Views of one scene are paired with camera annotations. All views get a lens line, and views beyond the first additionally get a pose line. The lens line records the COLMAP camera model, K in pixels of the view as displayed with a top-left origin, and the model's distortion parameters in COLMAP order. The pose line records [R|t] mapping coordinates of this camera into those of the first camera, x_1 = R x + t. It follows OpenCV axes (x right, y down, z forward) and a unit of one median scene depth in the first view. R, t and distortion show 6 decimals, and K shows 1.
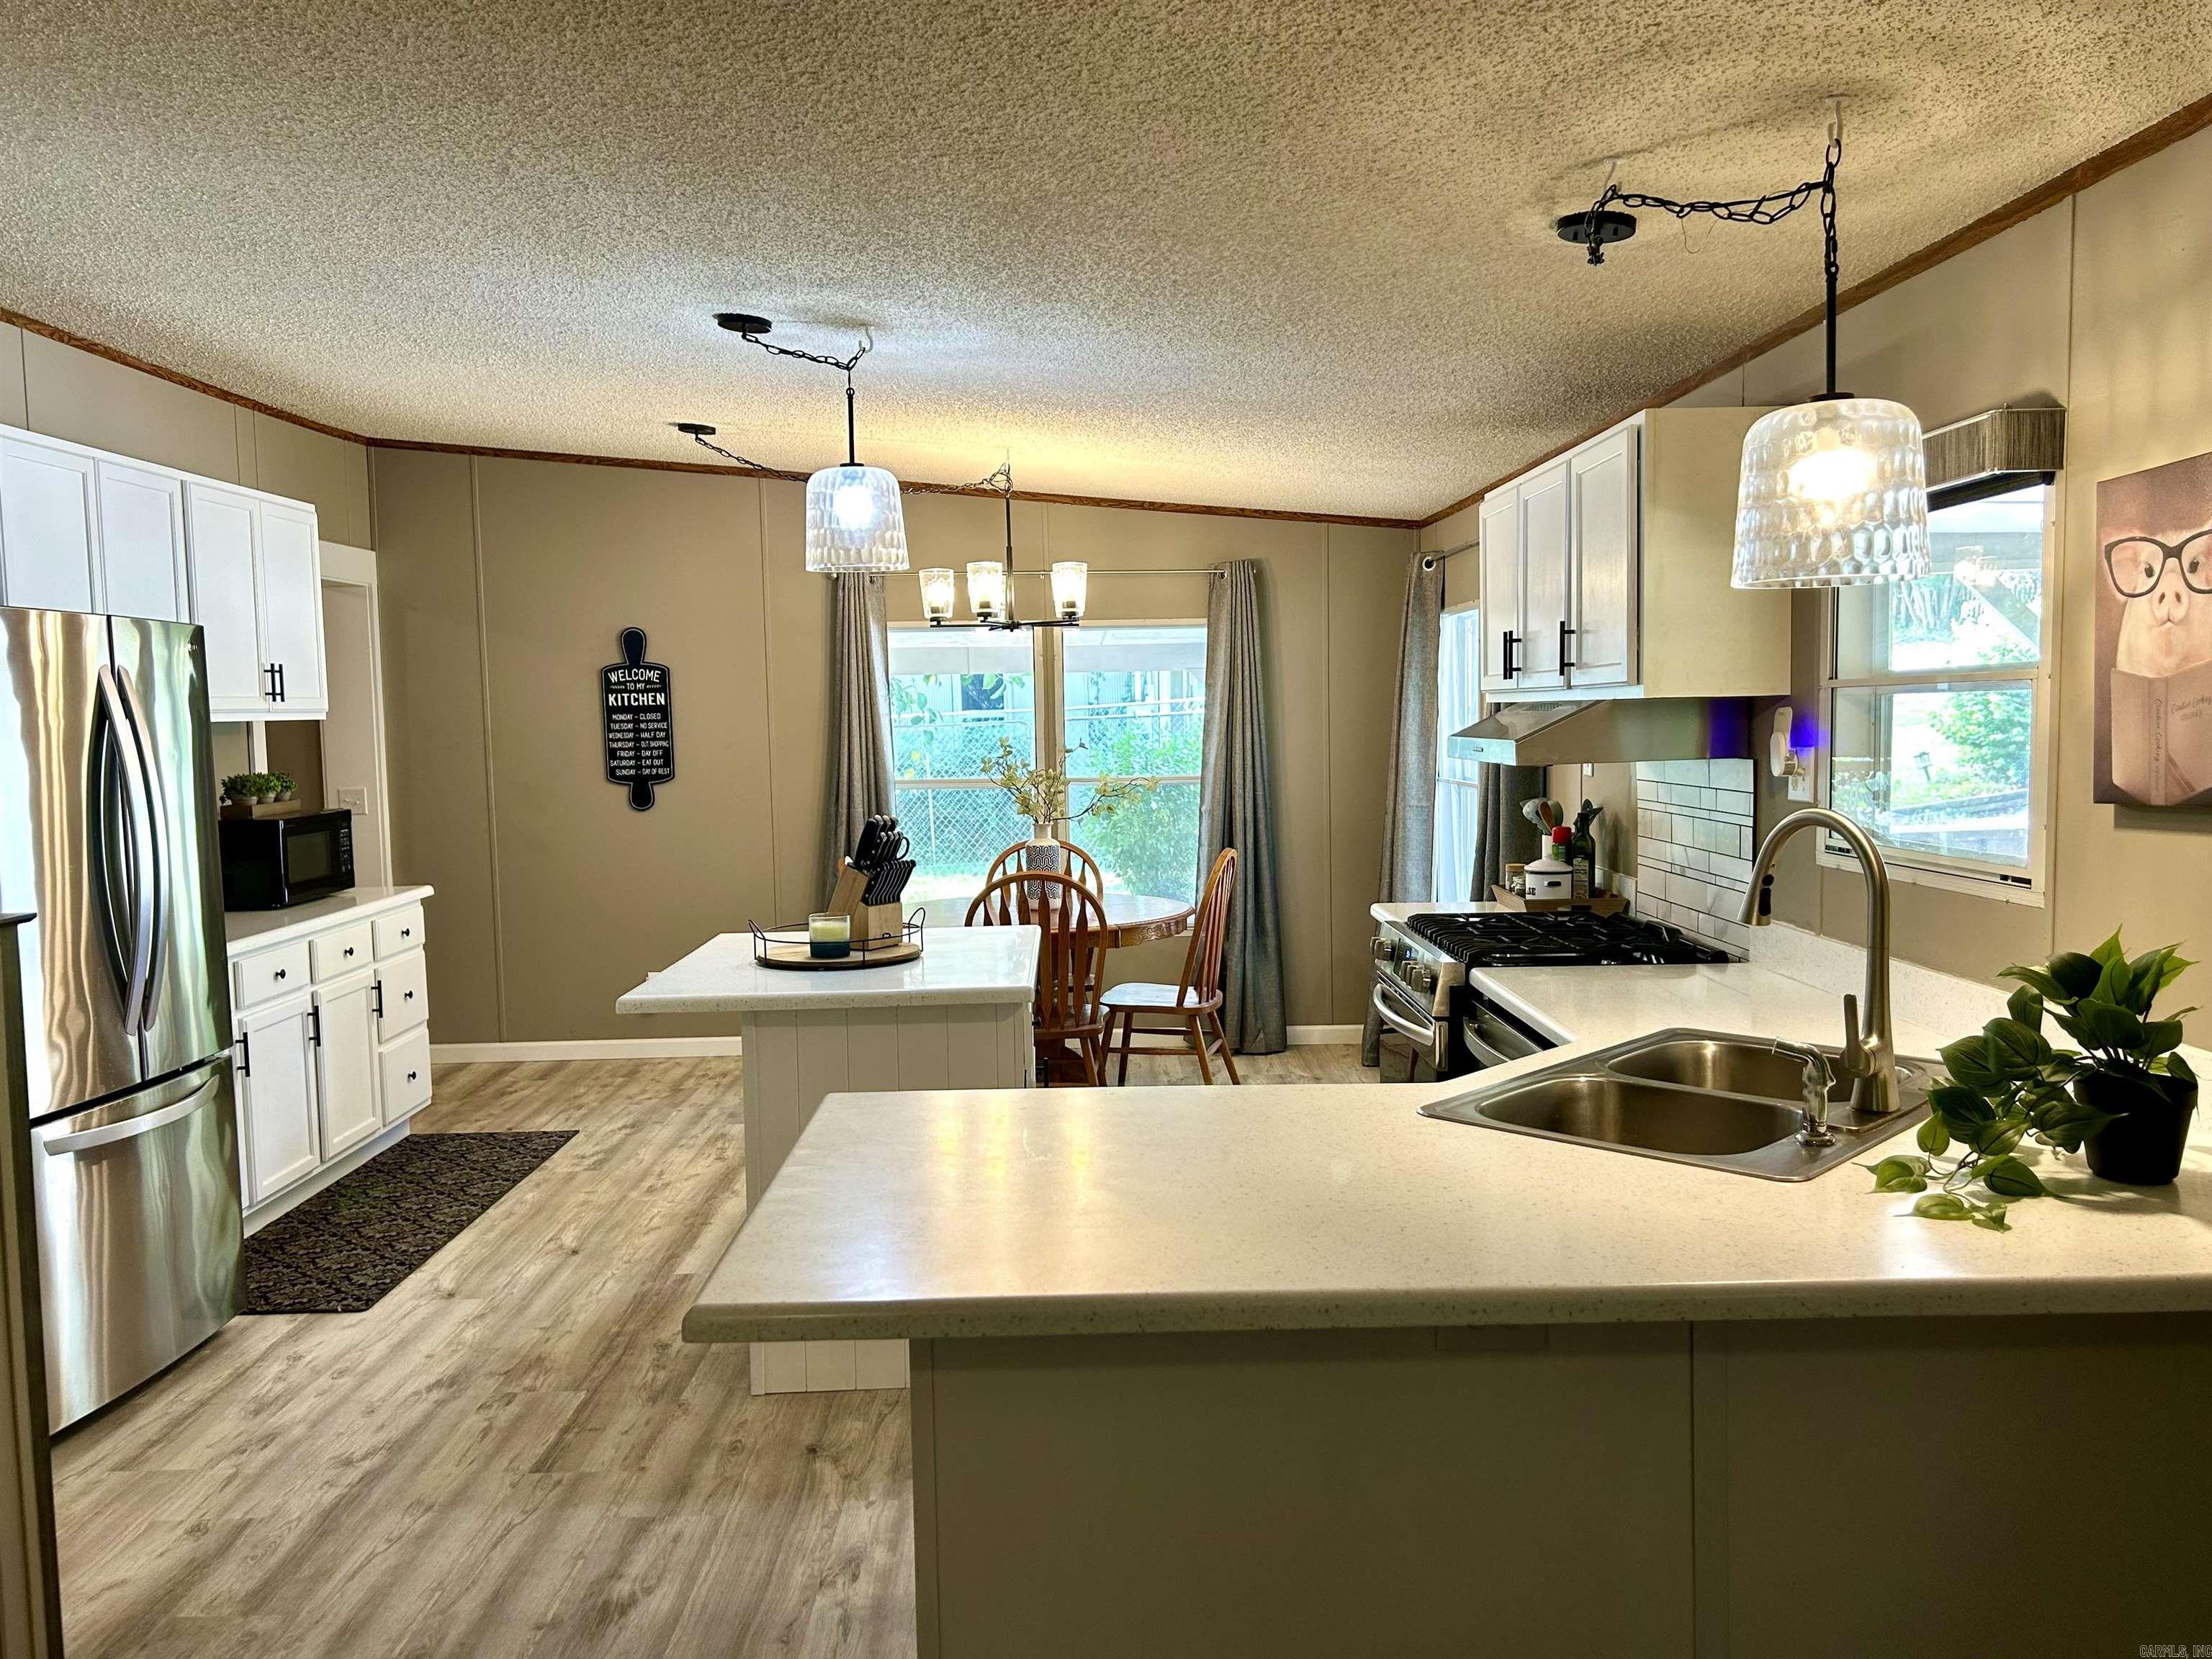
lens RADIAL K [[1683.3, 0, 1107.9], [0, 1683.3, 821.1], [0, 0, 1]] dist [0.028463, 0.001211]
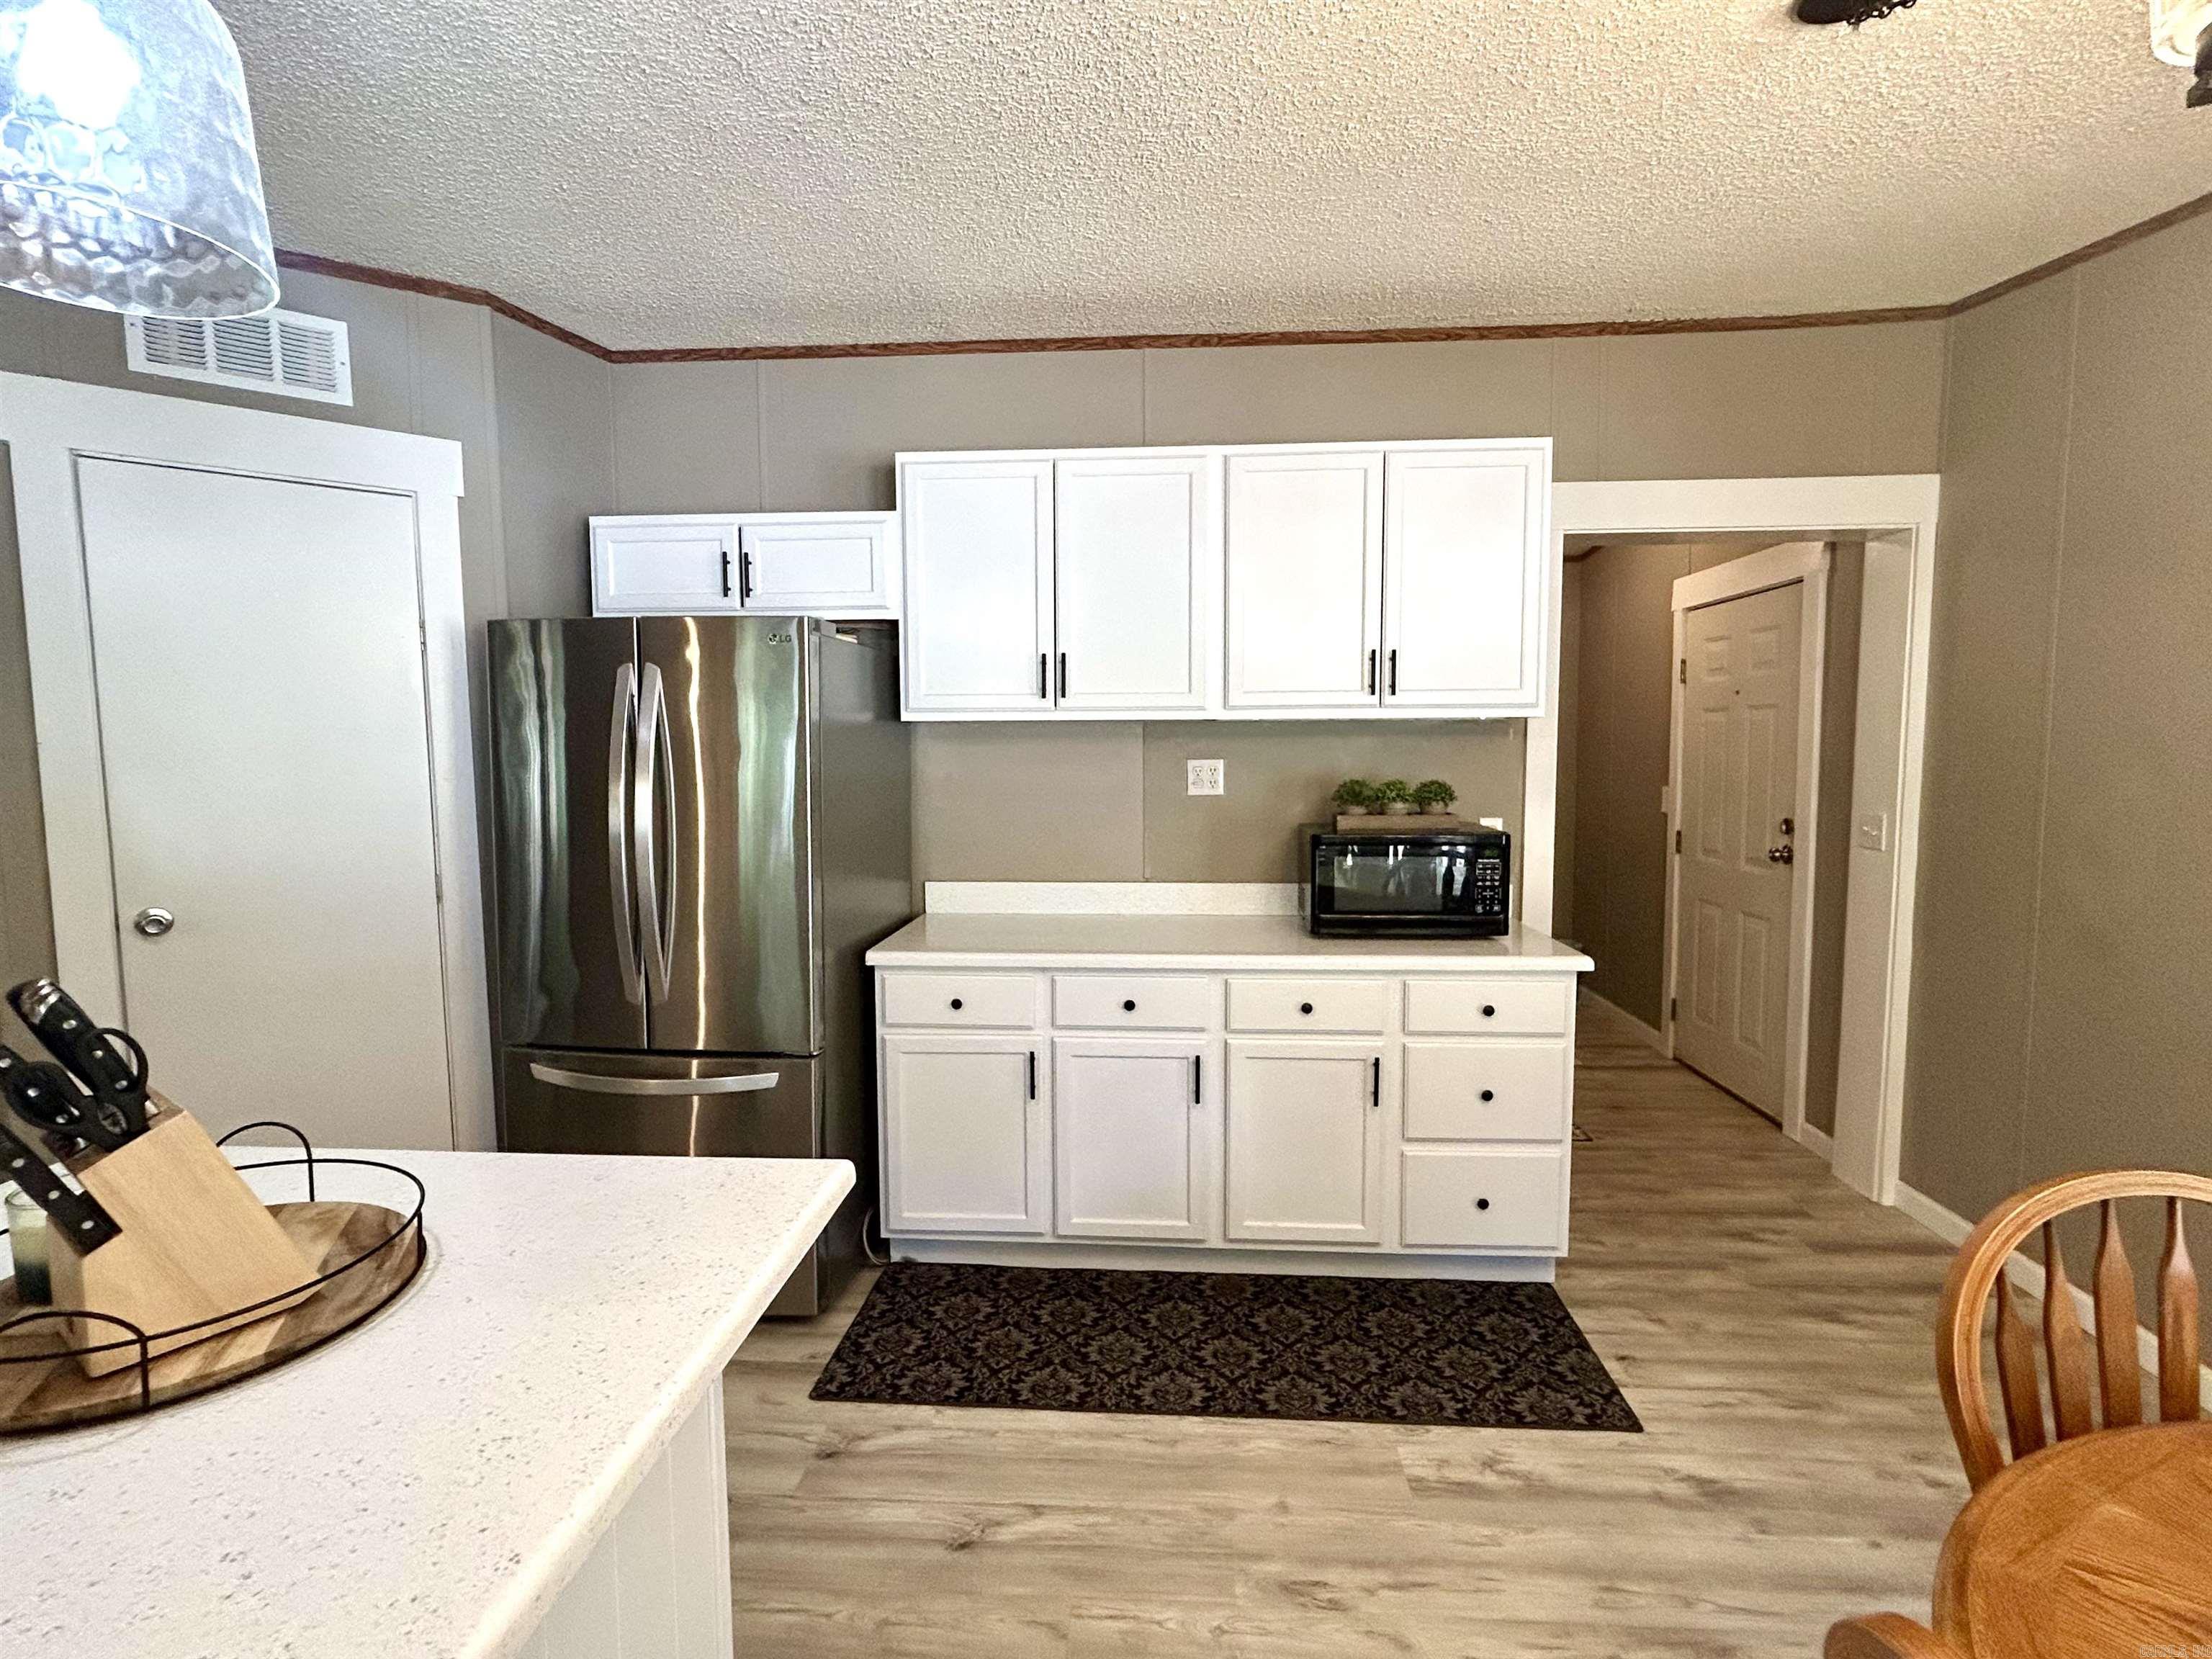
lens RADIAL K [[1044.0, 0, 1108.0], [0, 1044.0, 834.2], [0, 0, 1]] dist [-0.015024, 0.000019]
pose [[-0.091844, 0.097483, -0.990990, 0.037301], [-0.057703, 0.993003, 0.103029, -0.049551], [0.994100, 0.066646, -0.085576, 0.953622]]
